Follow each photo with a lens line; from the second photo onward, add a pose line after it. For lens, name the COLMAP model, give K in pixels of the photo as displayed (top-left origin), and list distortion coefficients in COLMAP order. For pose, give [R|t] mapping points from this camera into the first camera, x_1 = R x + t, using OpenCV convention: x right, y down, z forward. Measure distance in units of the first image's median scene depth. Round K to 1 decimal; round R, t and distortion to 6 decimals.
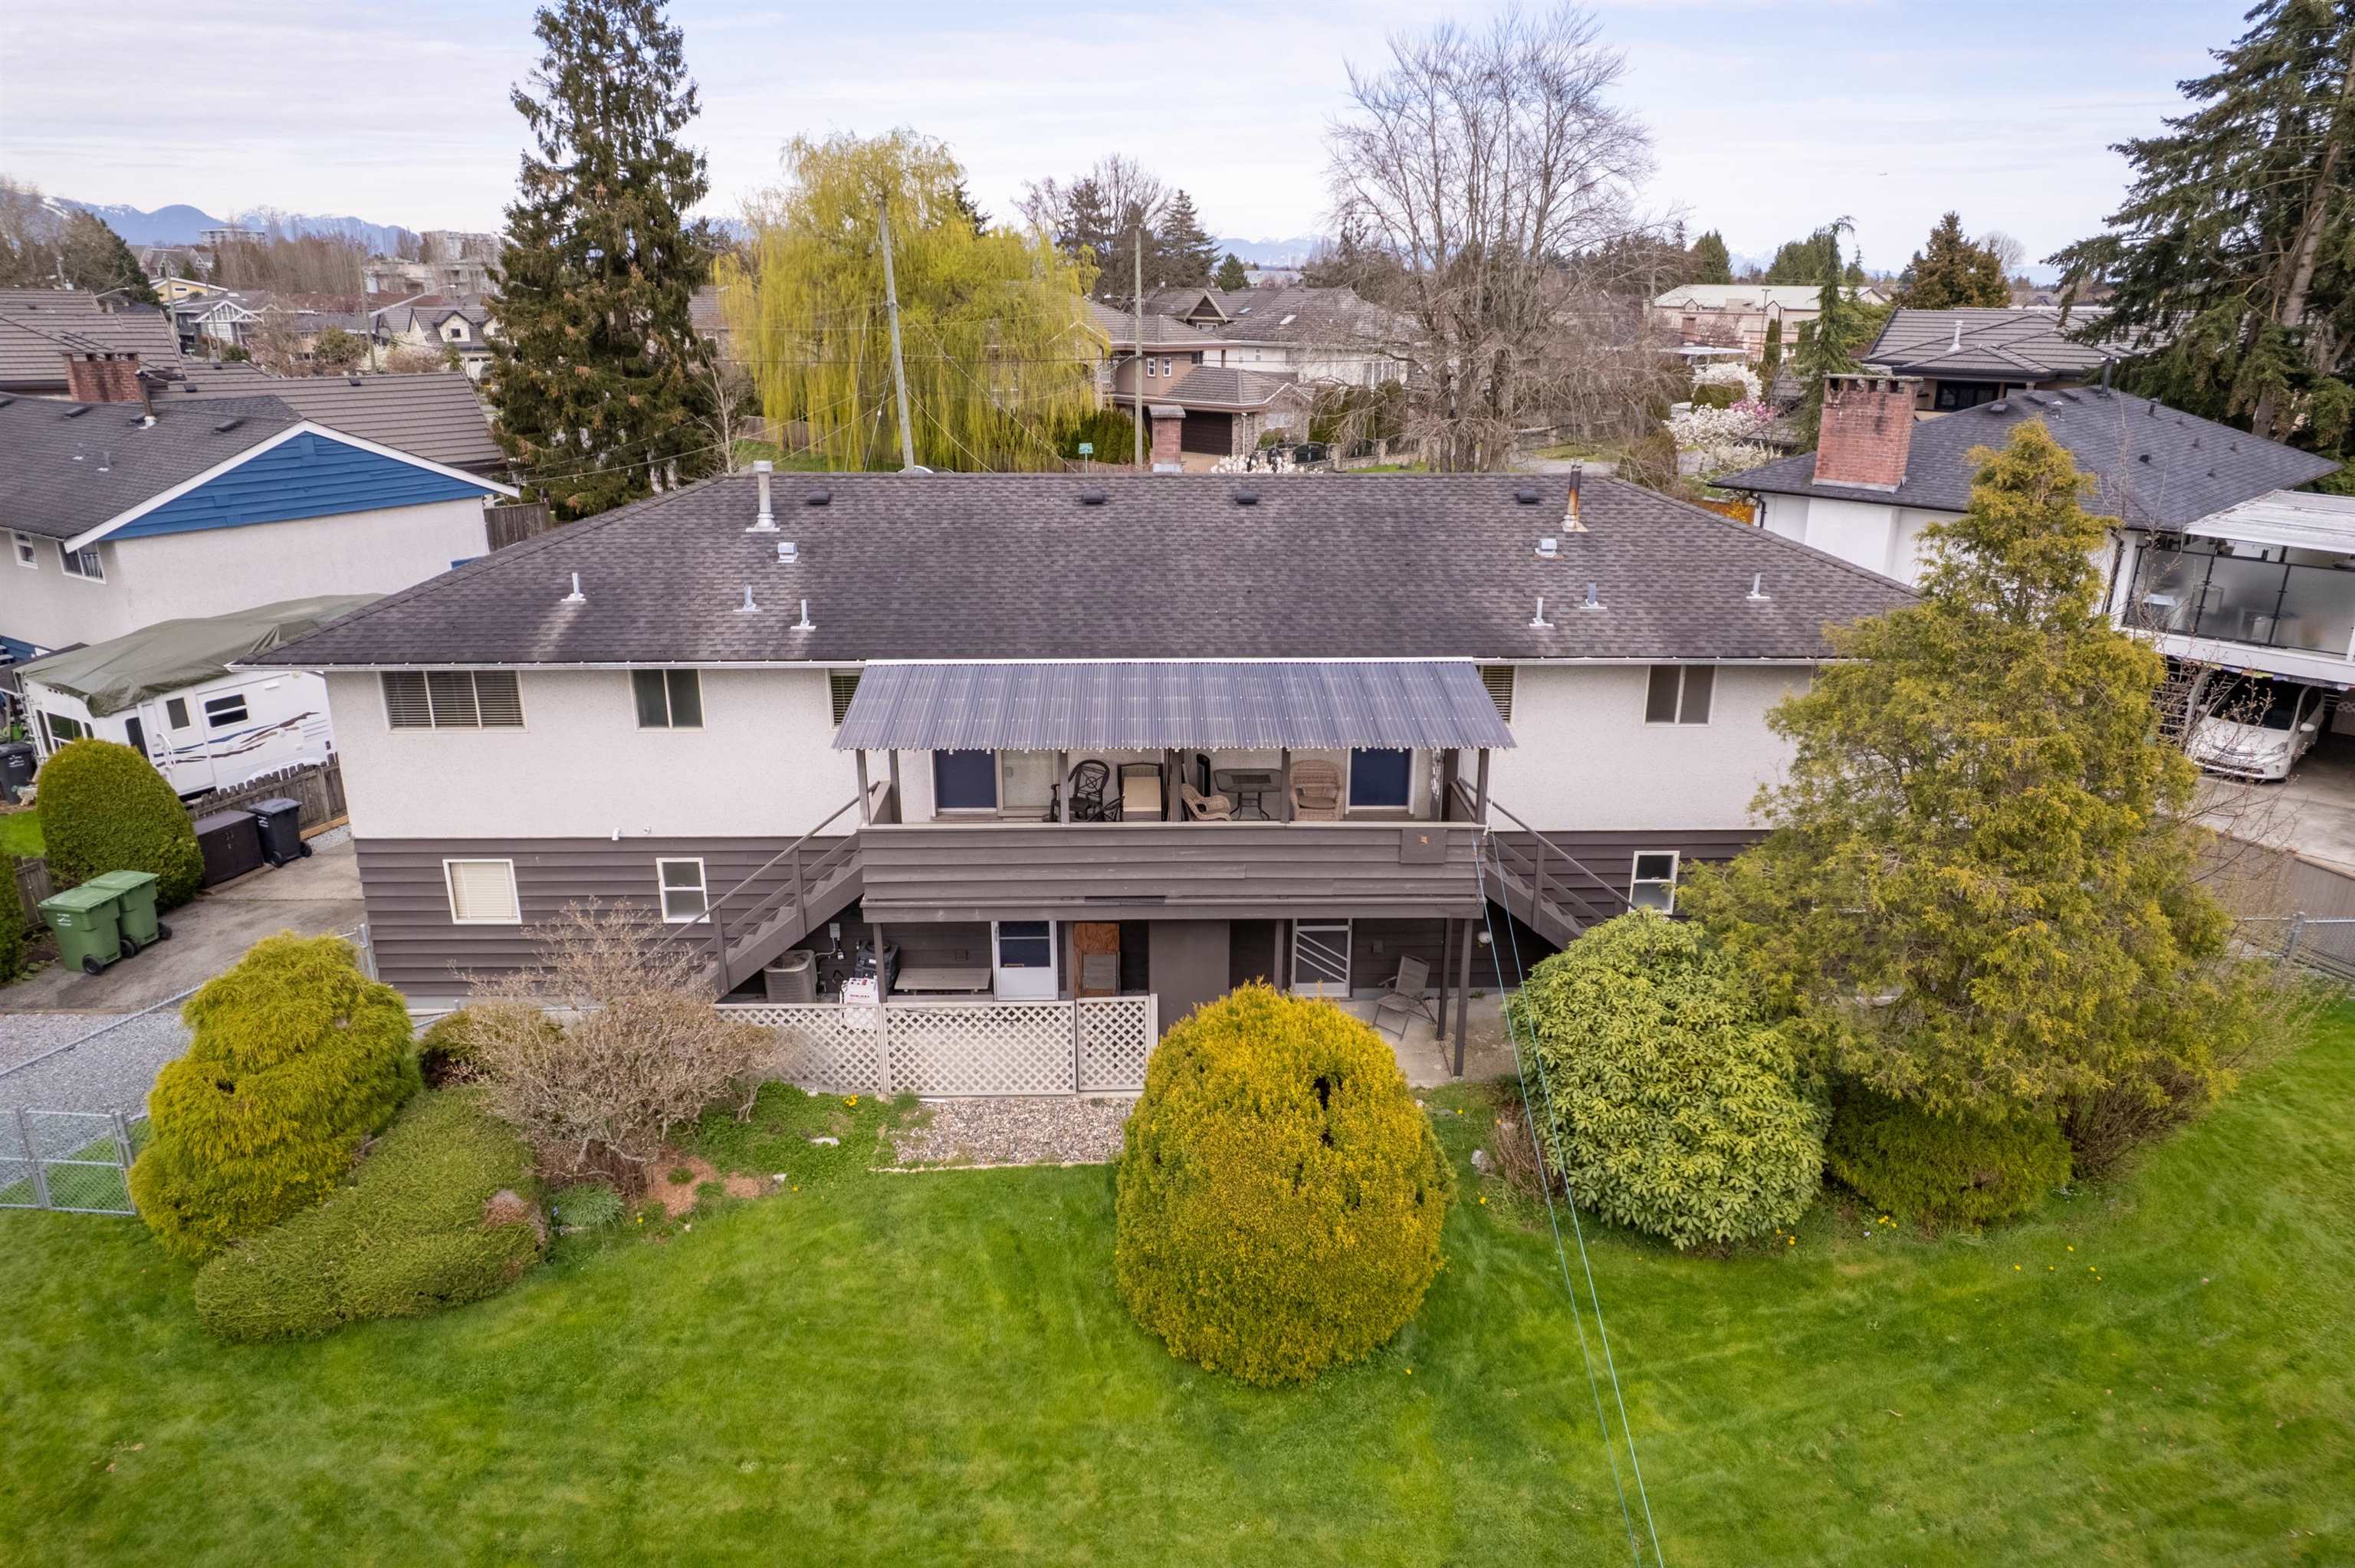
lens RADIAL K [[1430.5, 0, 1177.5], [0, 1430.5, 784.0], [0, 0, 1]] dist [-0.066868, 0.022341]
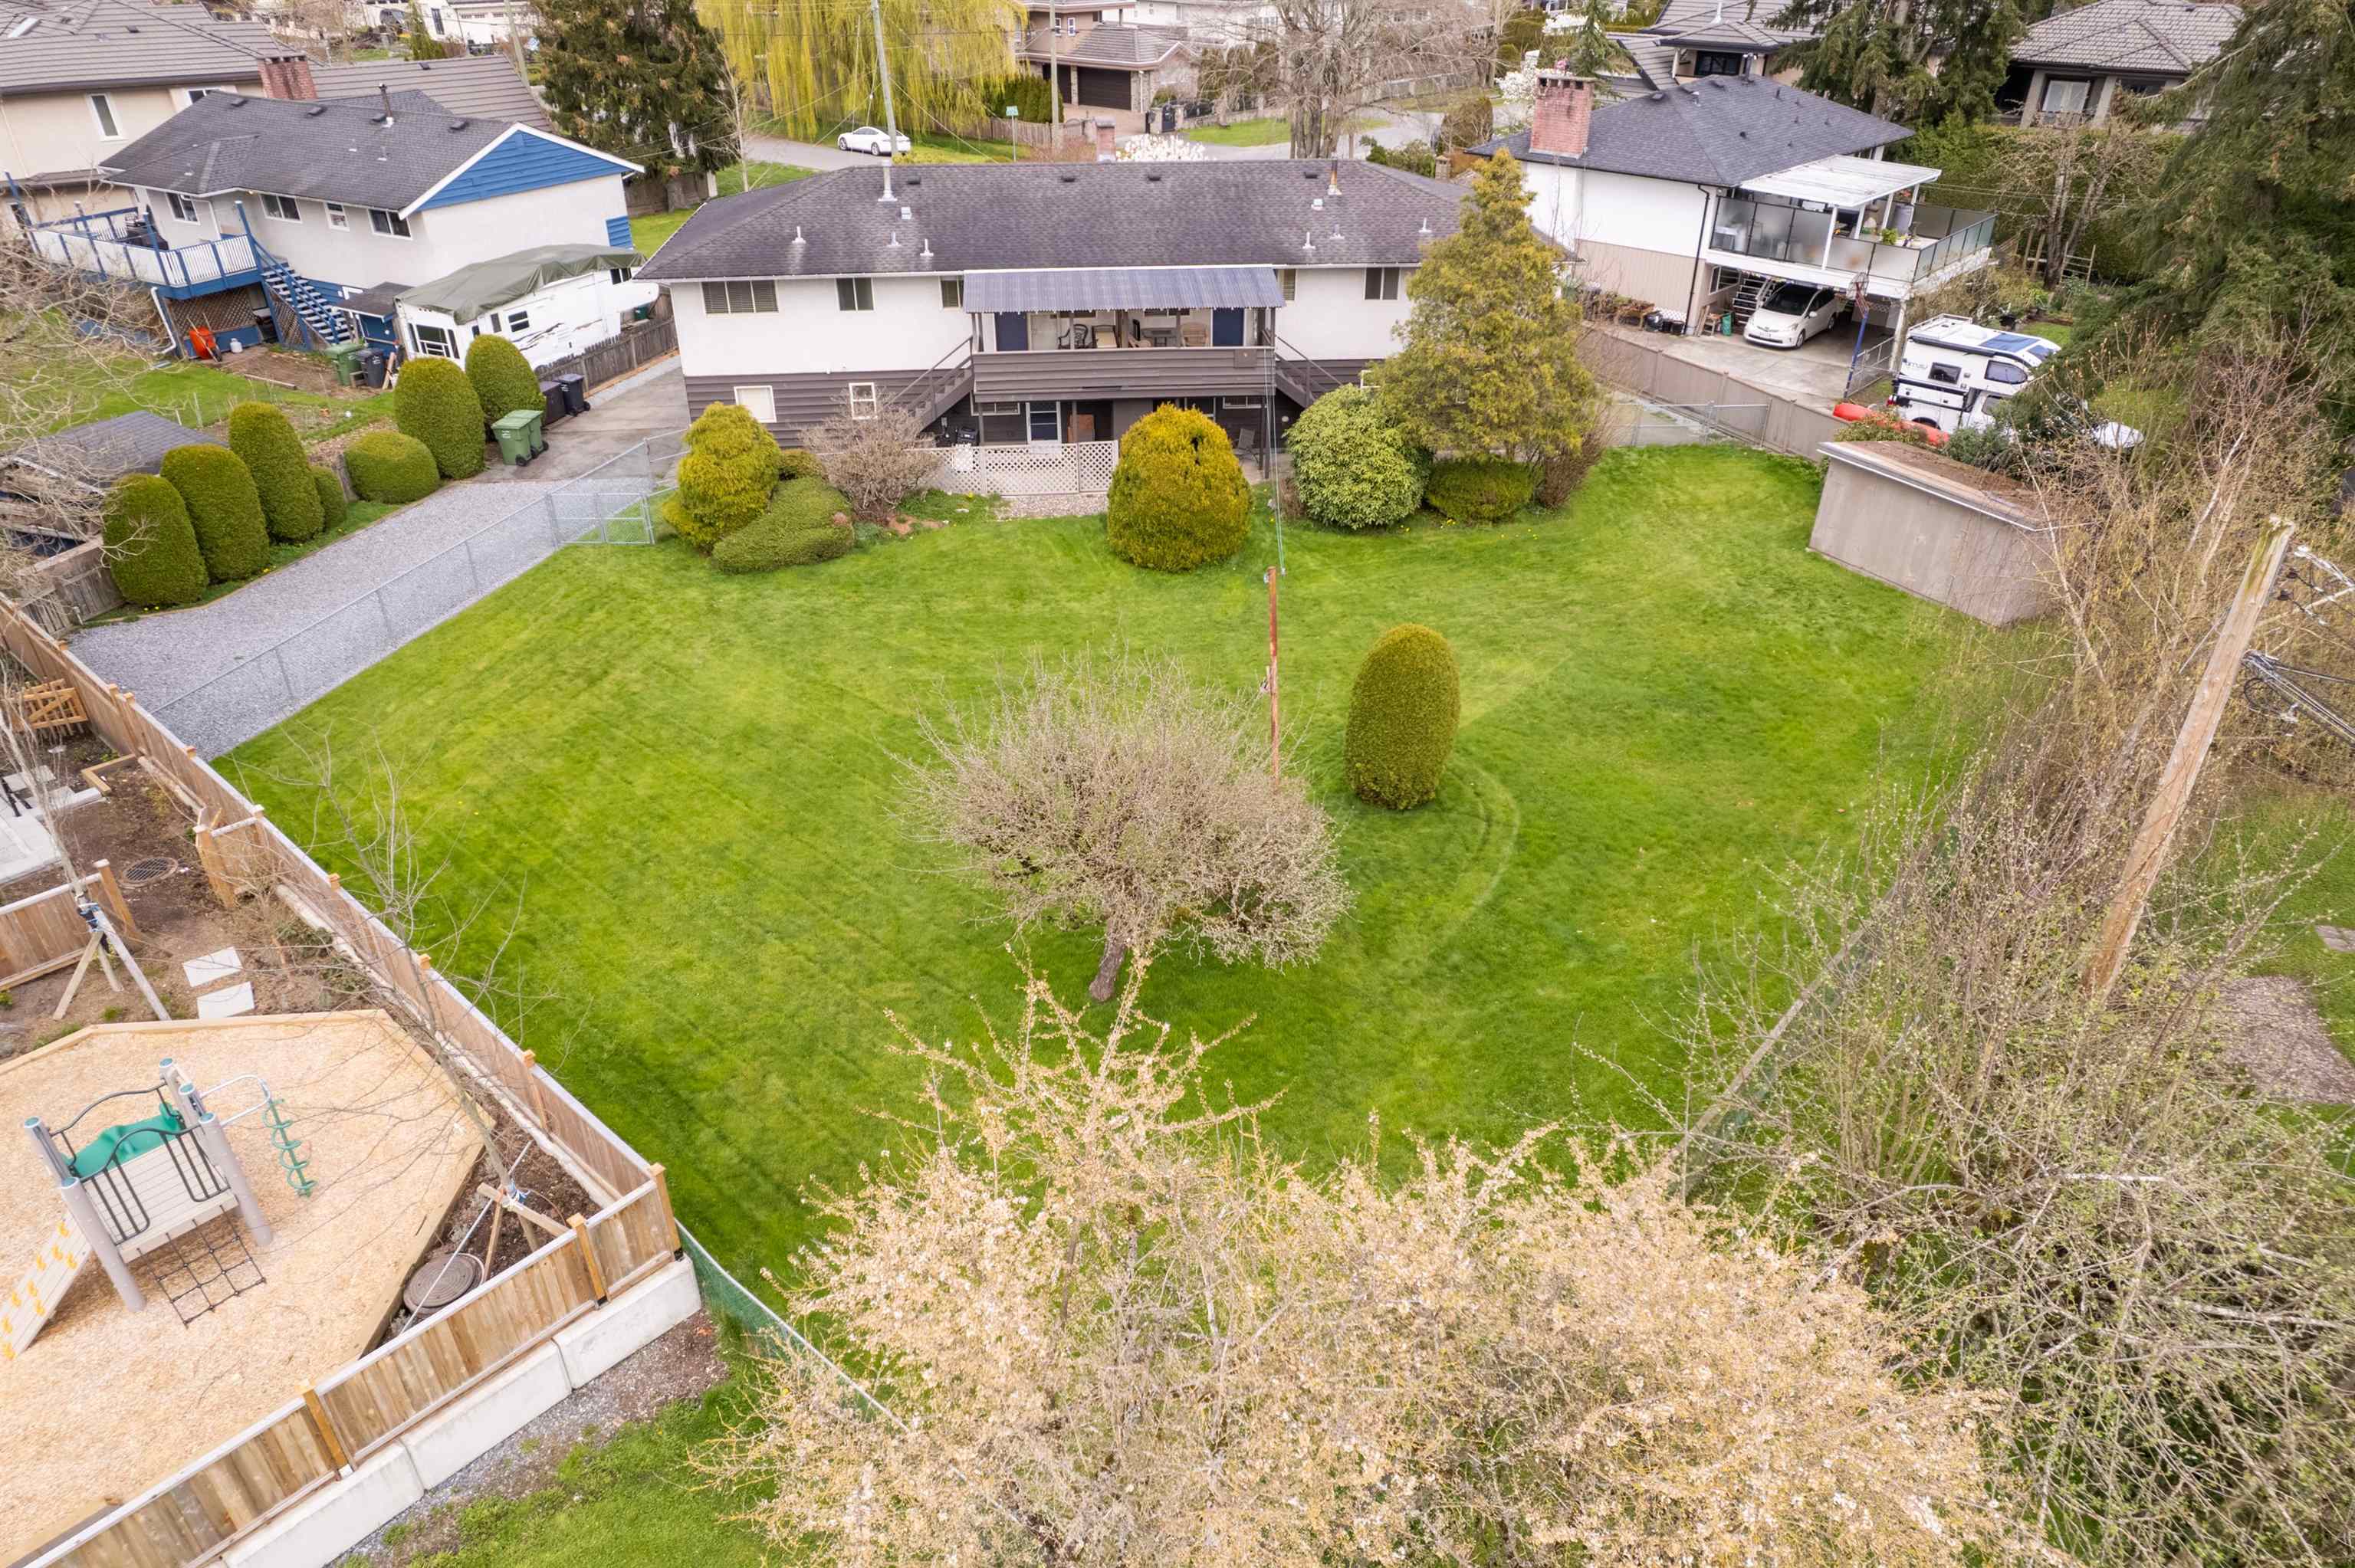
lens RADIAL K [[1430.5, 0, 1177.5], [0, 1430.5, 784.0], [0, 0, 1]] dist [-0.066868, 0.022341]
pose [[0.997338, -0.037306, 0.062644, -0.068855], [0.021602, 0.971800, 0.234814, 0.138015], [-0.069638, -0.232836, 0.970020, -1.001215]]
